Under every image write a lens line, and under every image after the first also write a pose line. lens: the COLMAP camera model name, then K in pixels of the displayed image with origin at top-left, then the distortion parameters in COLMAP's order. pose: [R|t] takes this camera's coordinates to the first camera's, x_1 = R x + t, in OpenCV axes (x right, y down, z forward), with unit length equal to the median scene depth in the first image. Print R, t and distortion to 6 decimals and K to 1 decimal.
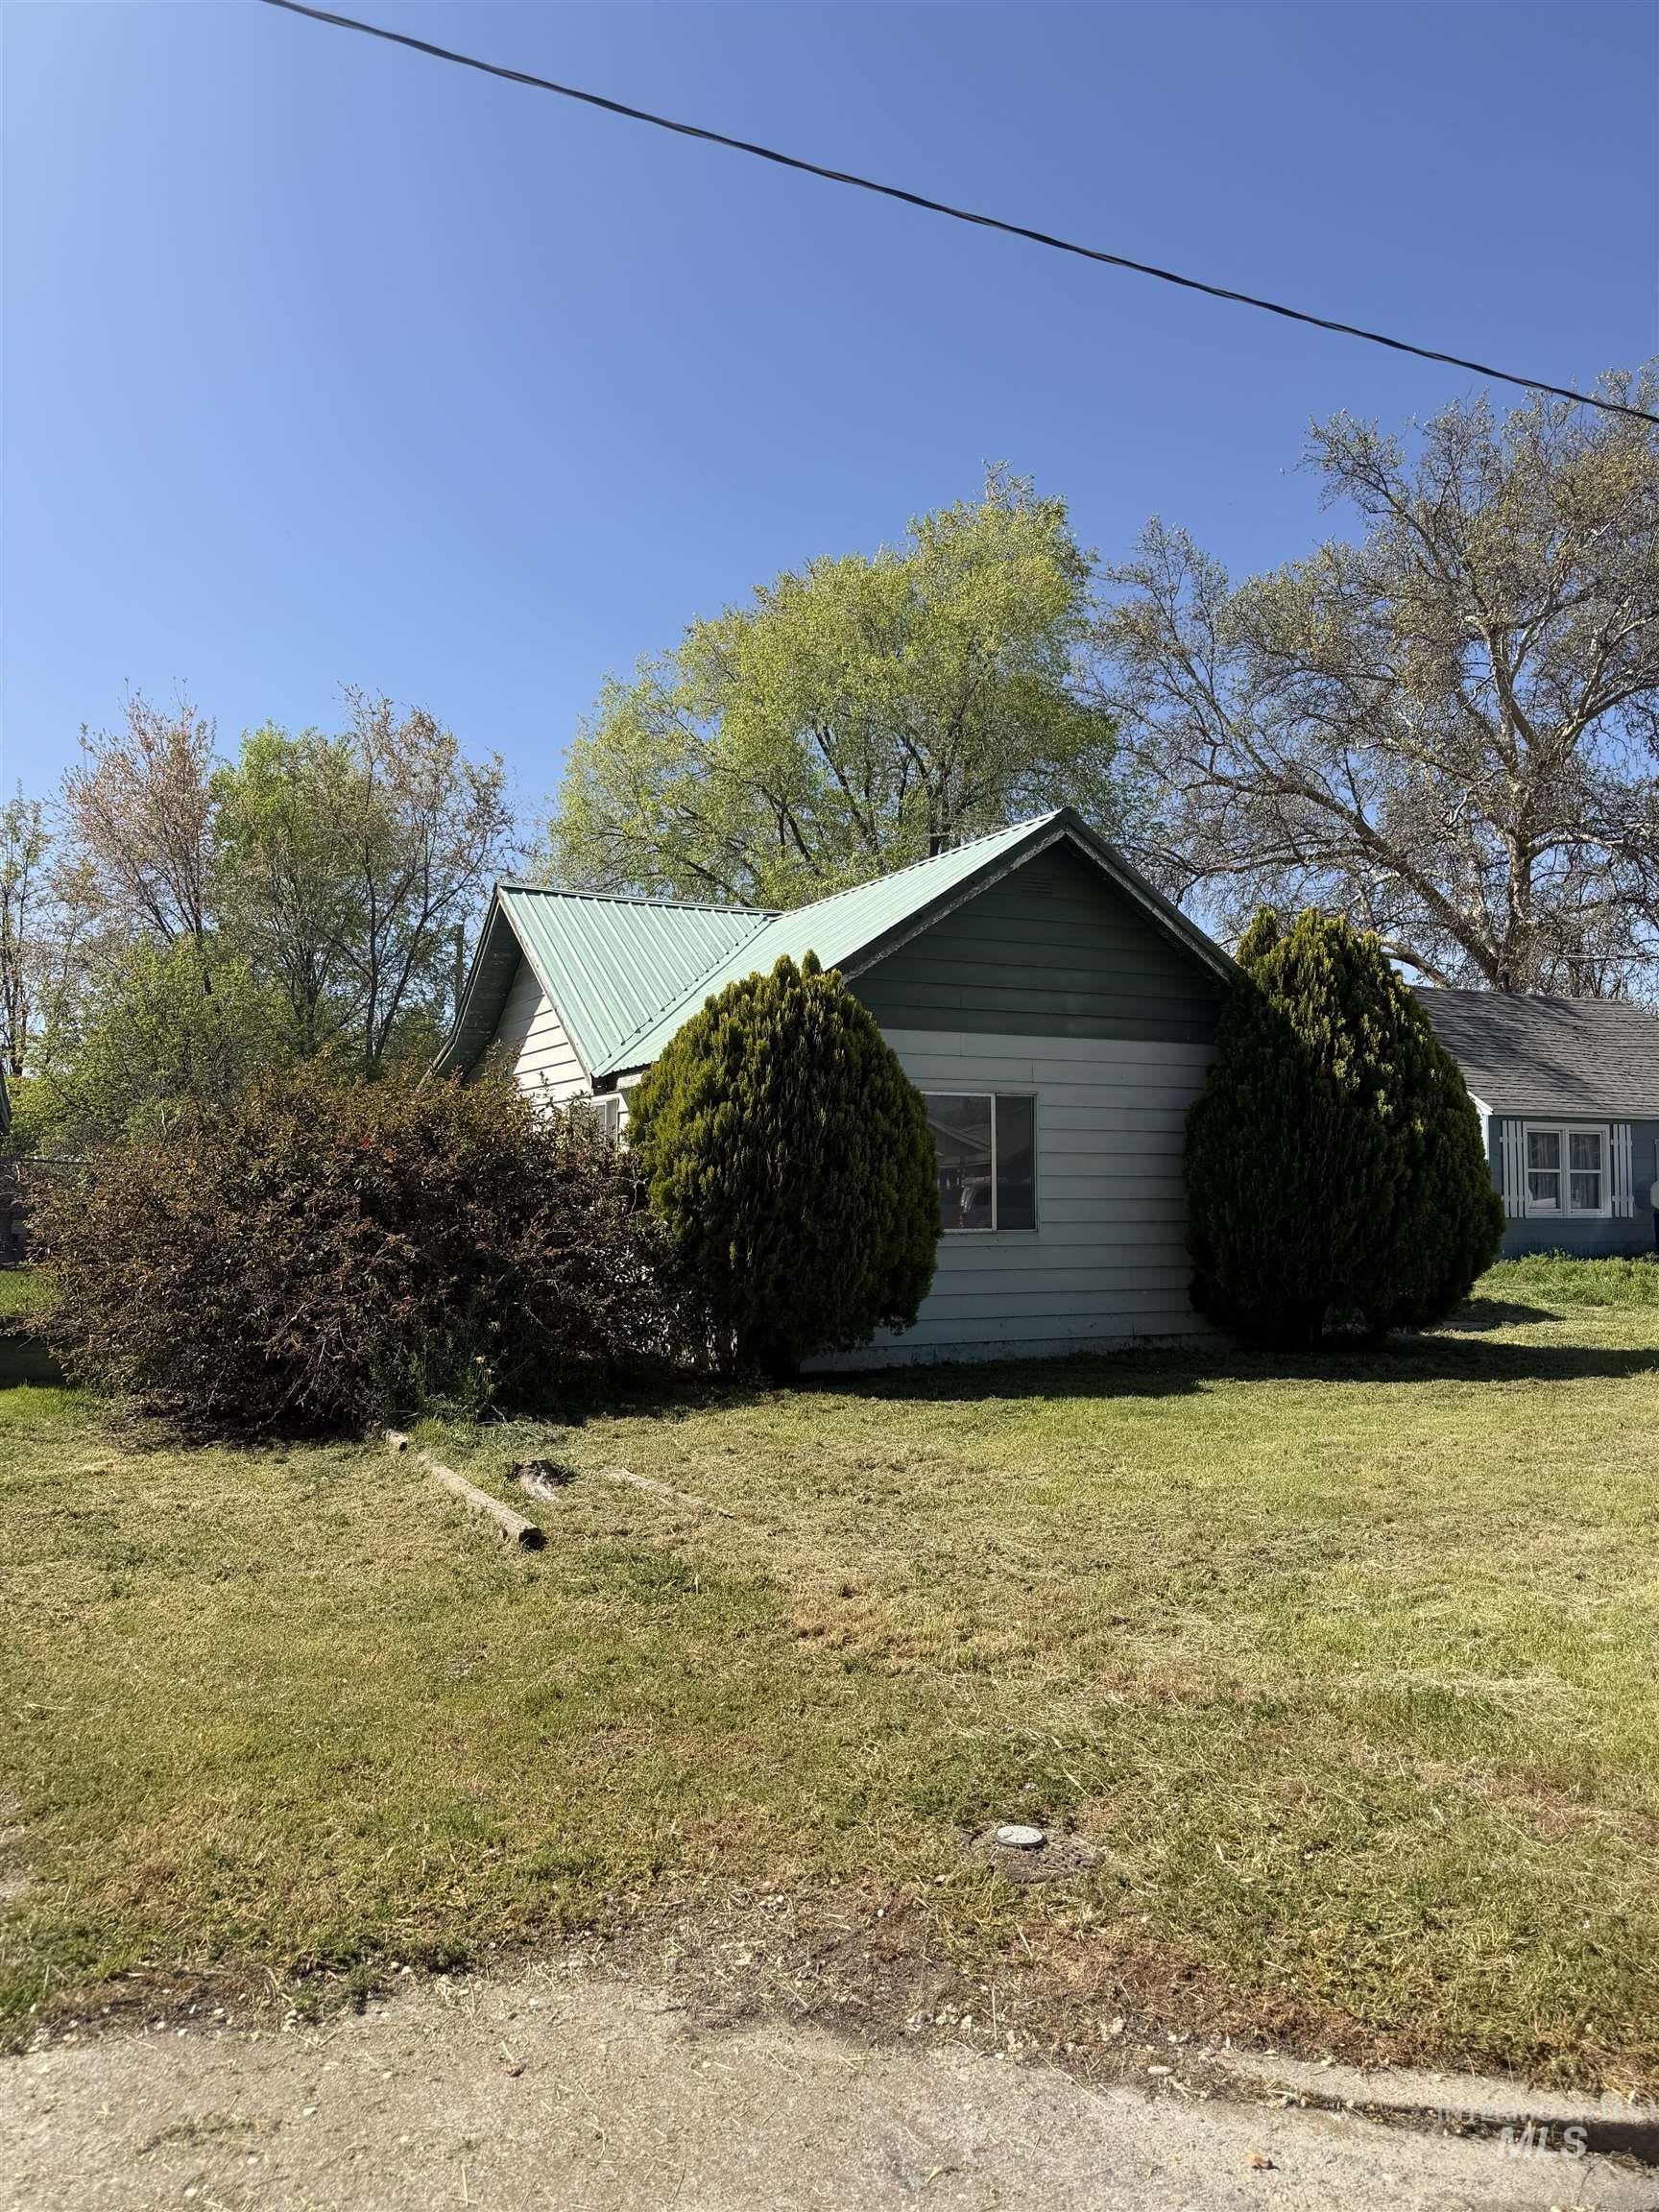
lens RADIAL K [[1565.7, 0, 836.2], [0, 1565.7, 1112.5], [0, 0, 1]] dist [0.067085, -0.036793]
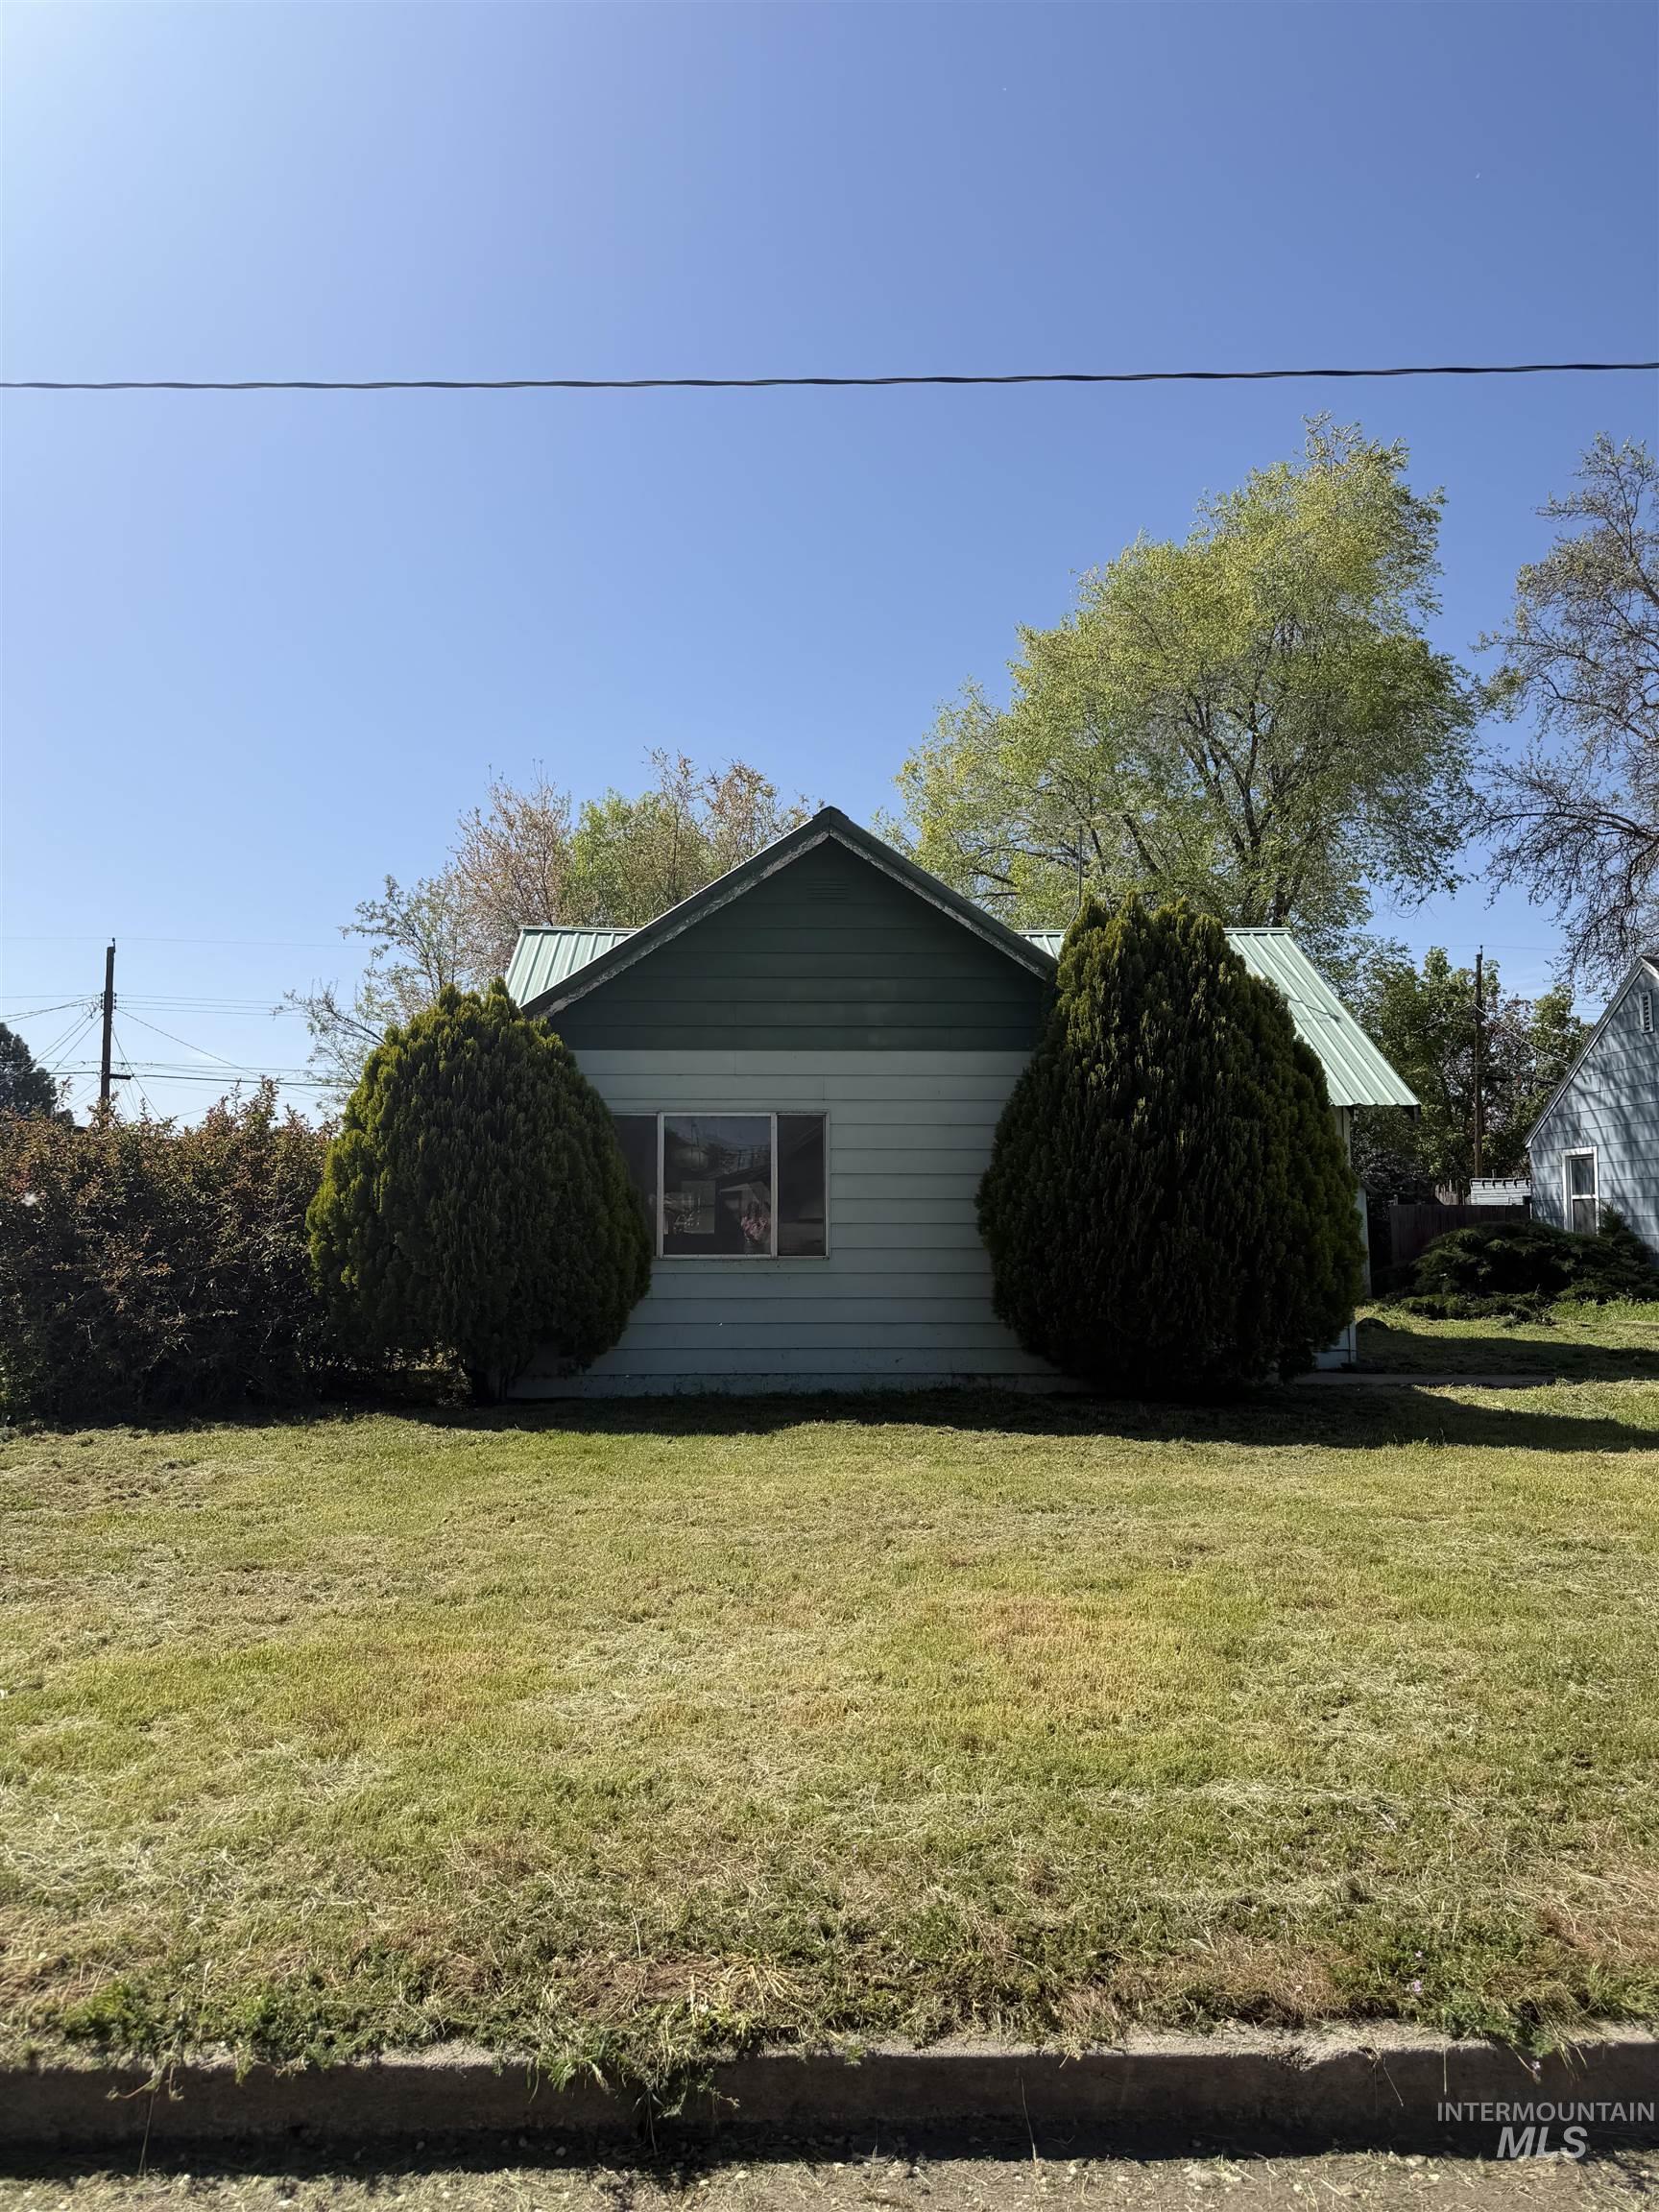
lens RADIAL K [[1565.7, 0, 832.1], [0, 1565.7, 1108.7], [0, 0, 1]] dist [0.067085, -0.036793]
pose [[0.919973, -0.027072, -0.391045, 0.504328], [0.019772, 0.999547, -0.022681, 0.007633], [0.391482, 0.013134, 0.920092, 0.135213]]
